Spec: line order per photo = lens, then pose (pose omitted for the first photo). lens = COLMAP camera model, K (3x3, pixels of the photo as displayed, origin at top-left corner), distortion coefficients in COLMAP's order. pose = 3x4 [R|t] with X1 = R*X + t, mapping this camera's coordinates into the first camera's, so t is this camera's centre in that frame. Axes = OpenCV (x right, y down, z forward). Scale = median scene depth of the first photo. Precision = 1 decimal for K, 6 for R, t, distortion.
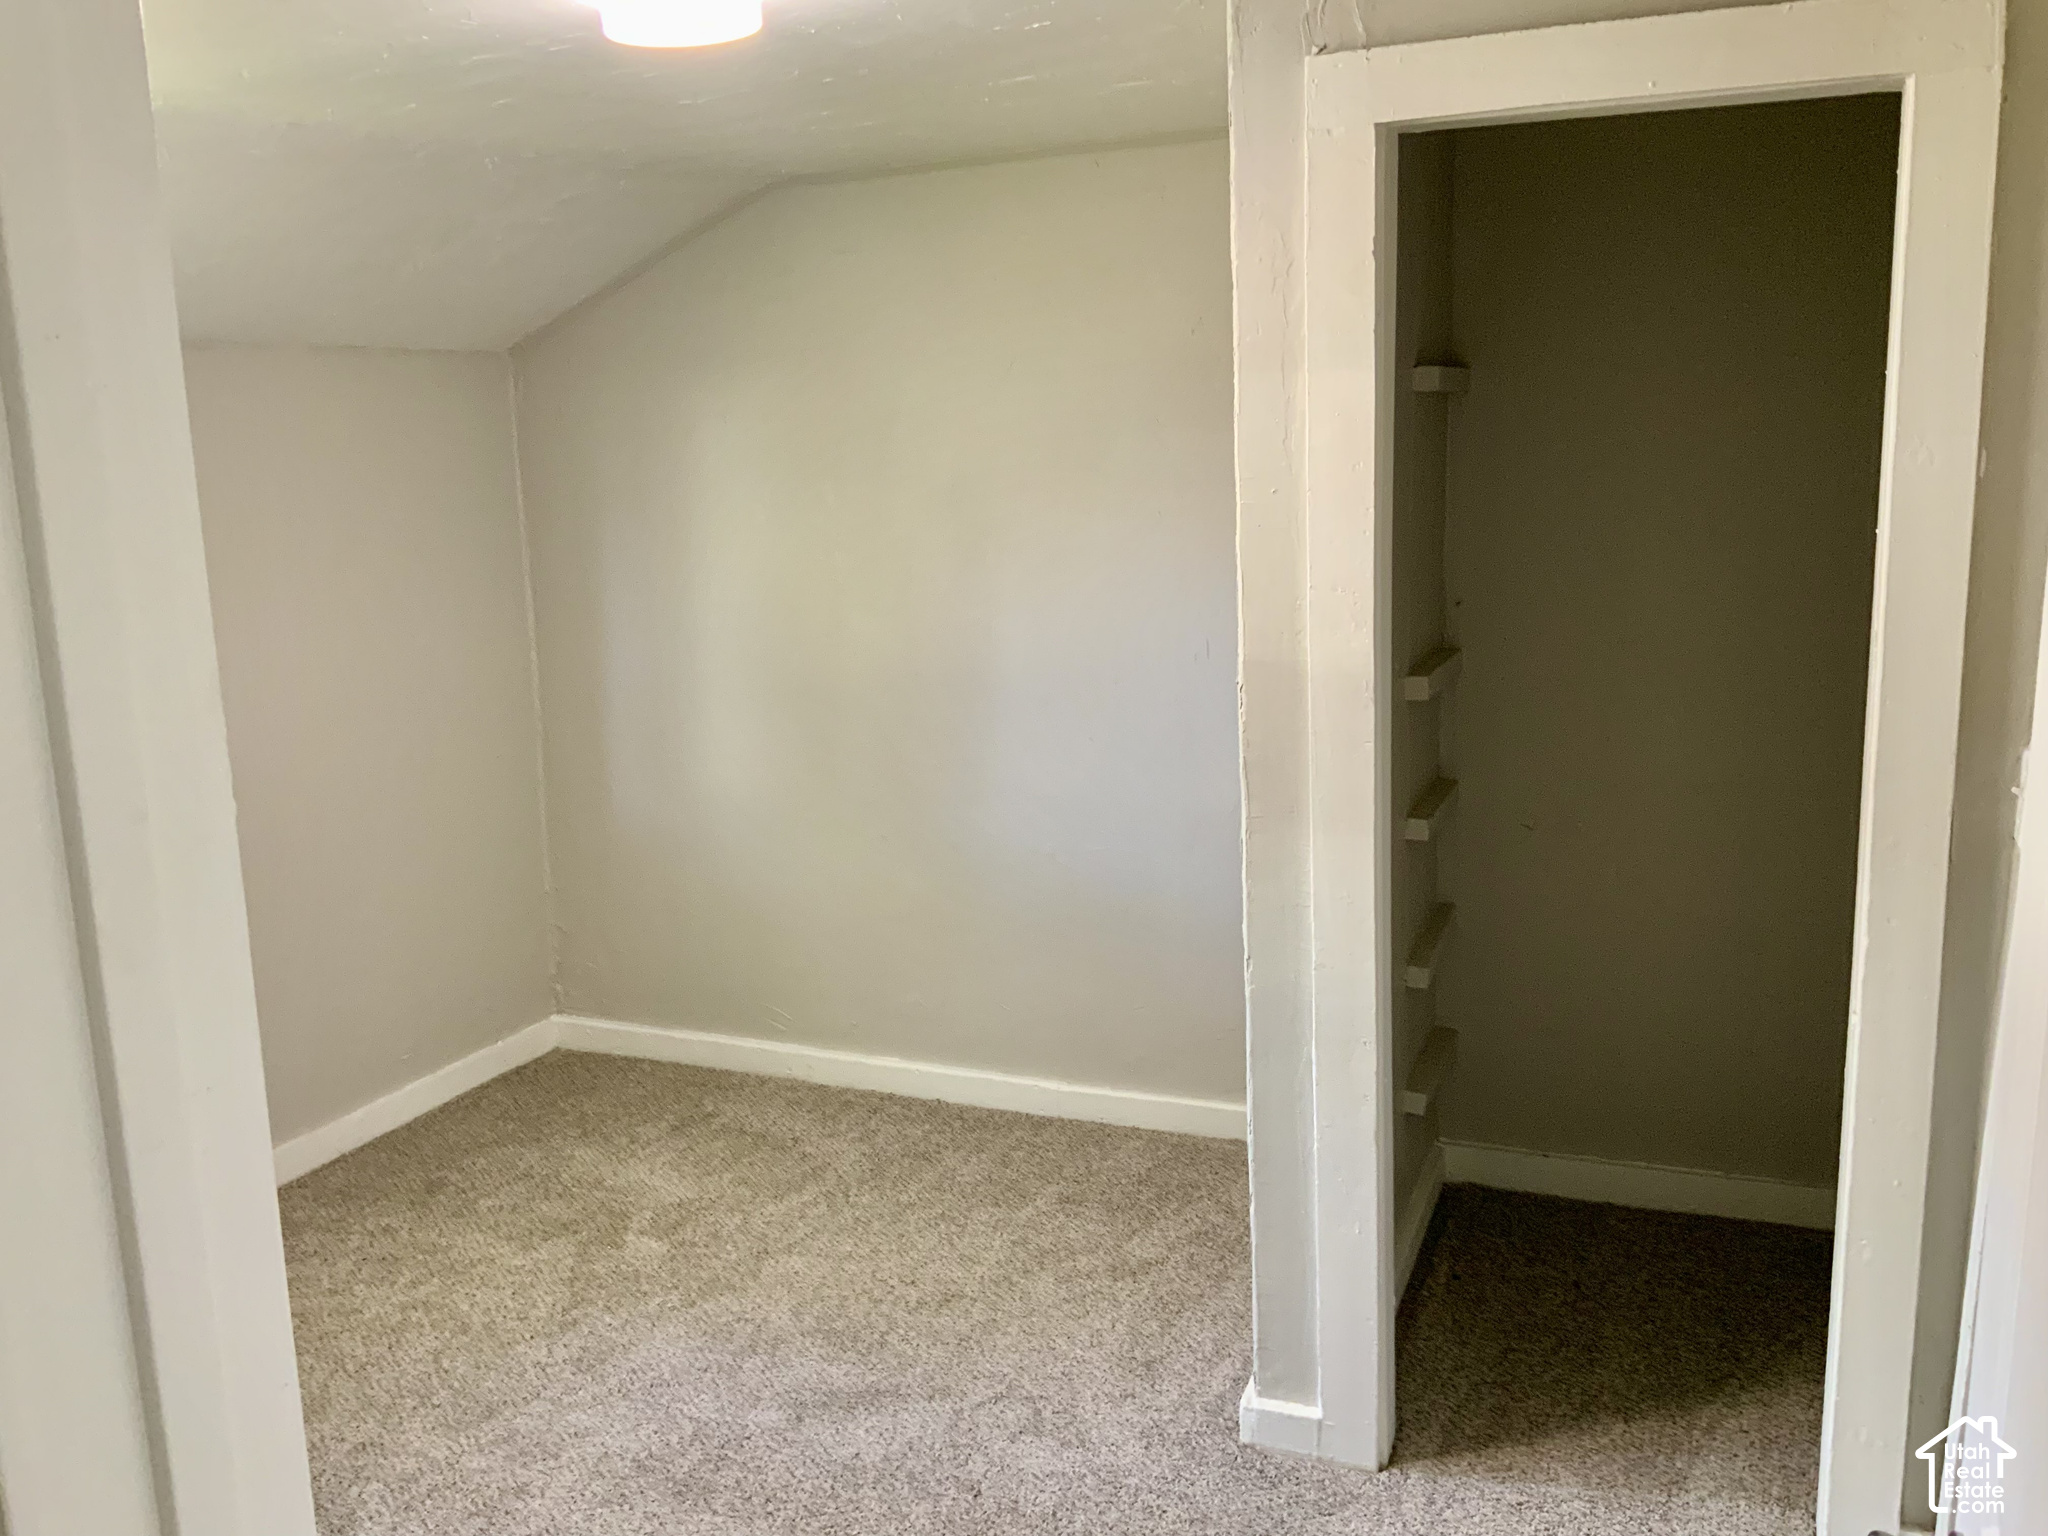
lens RADIAL K [[1681.0, 0, 1004.2], [0, 1681.0, 754.4], [0, 0, 1]] dist [0.085032, -0.184618]
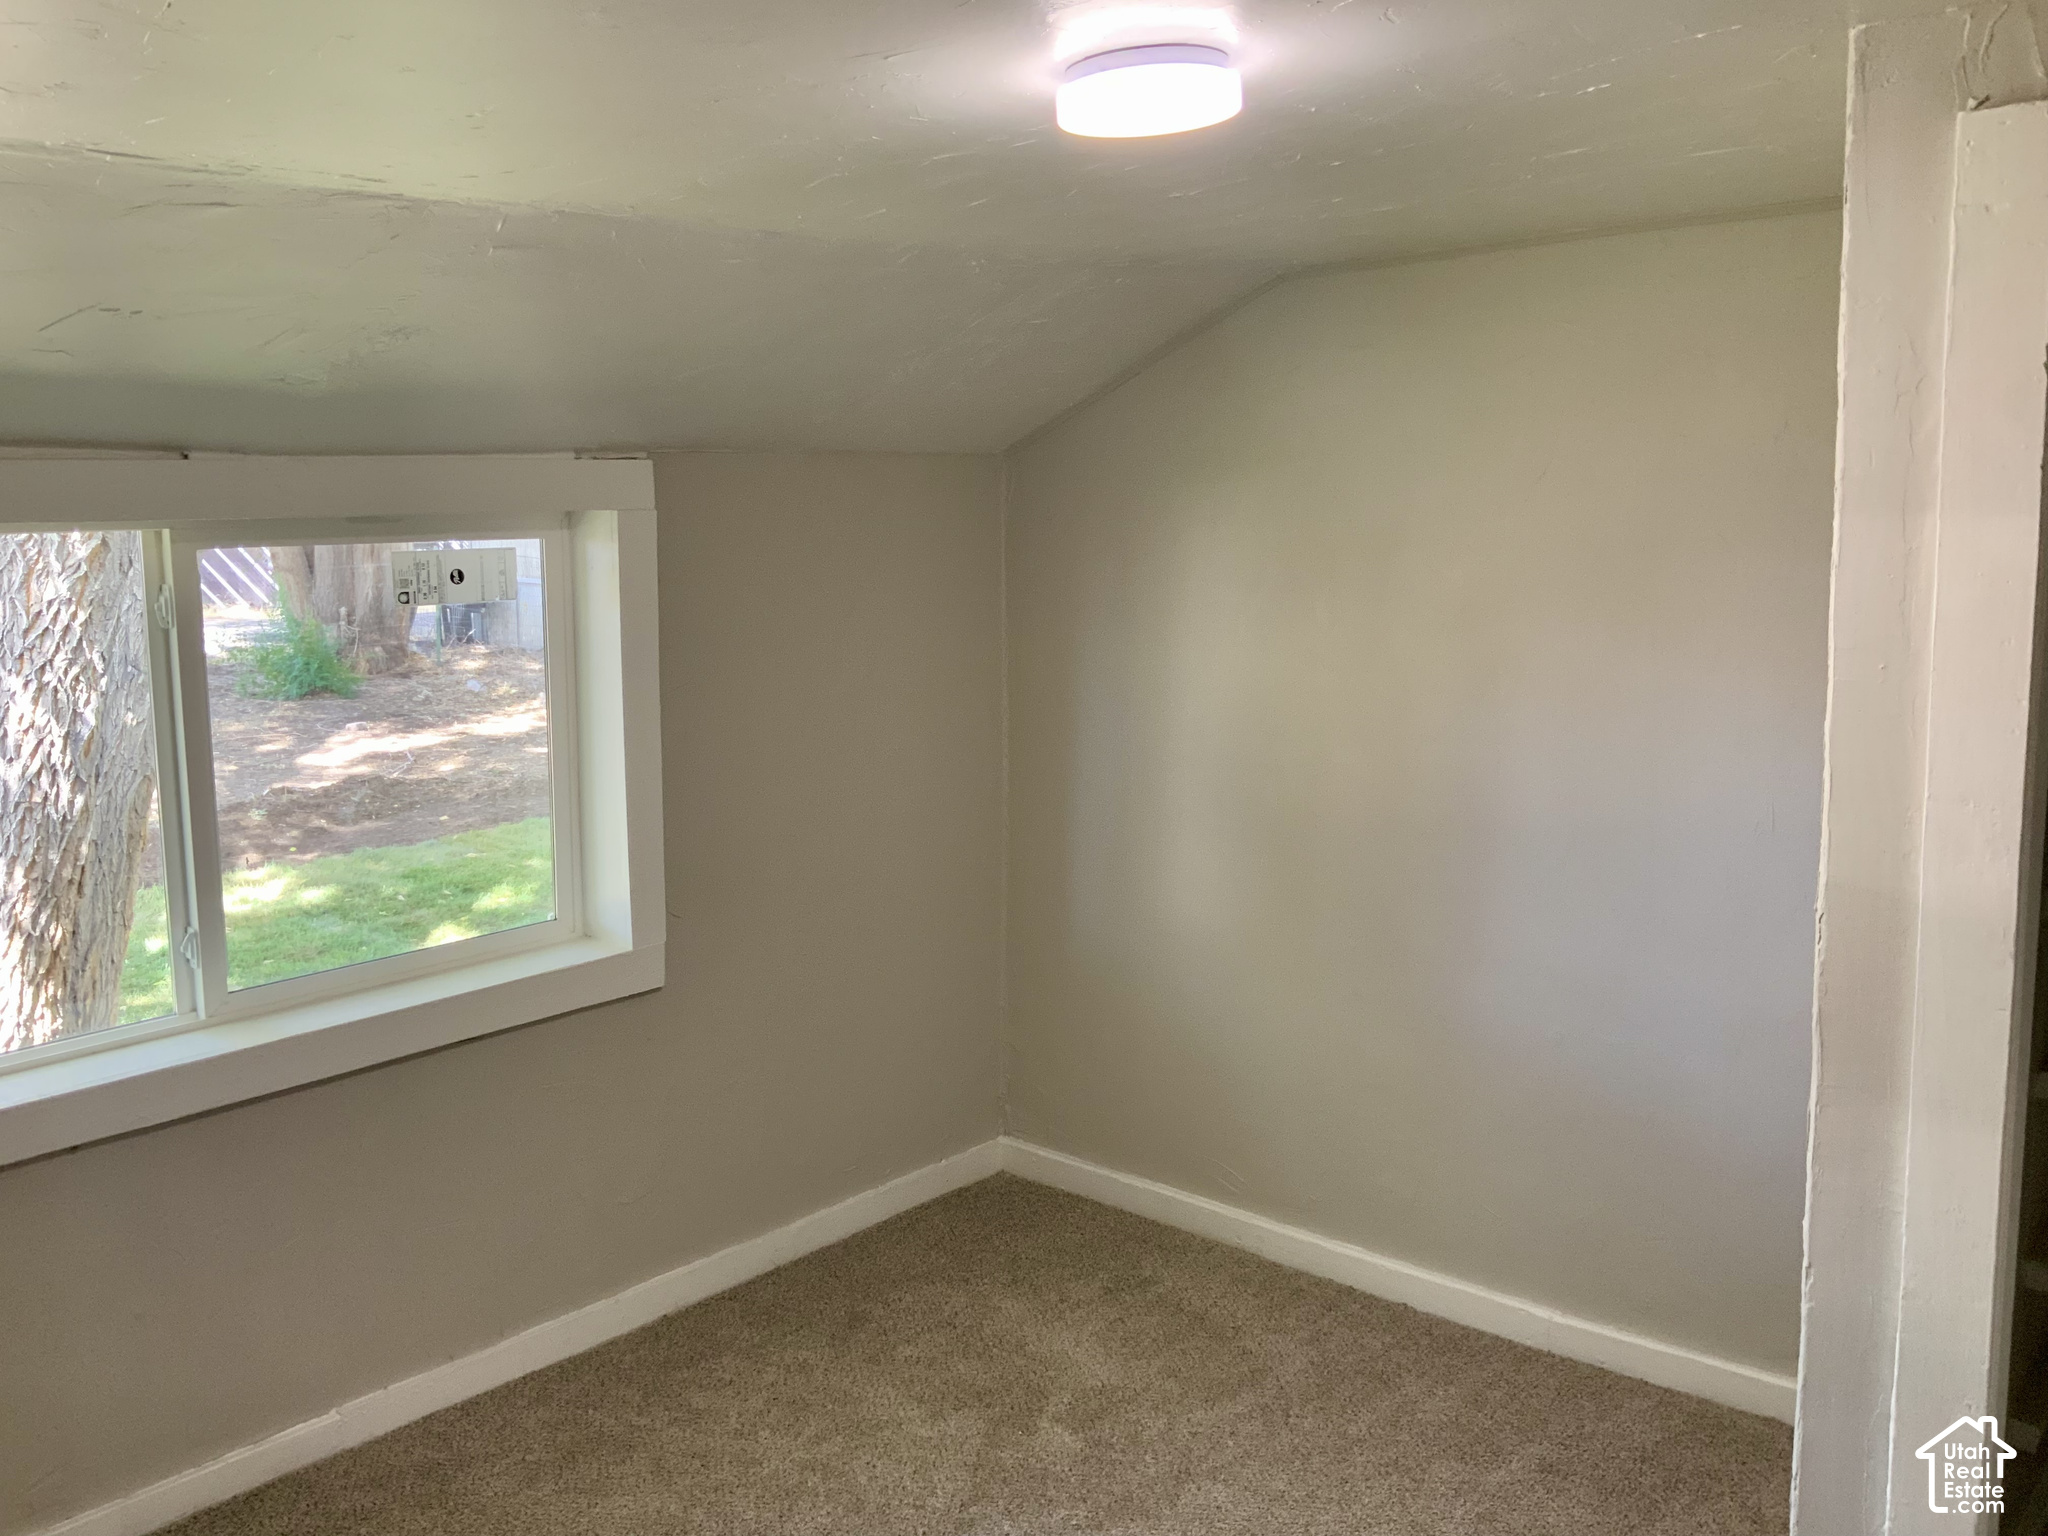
lens RADIAL K [[1681.0, 0, 1004.2], [0, 1681.0, 754.4], [0, 0, 1]] dist [0.085032, -0.184618]
pose [[0.953569, 0.057942, -0.295548, 0.007196], [-0.070208, 0.997049, -0.031049, -0.041944], [0.292876, 0.050357, 0.954823, 0.101188]]
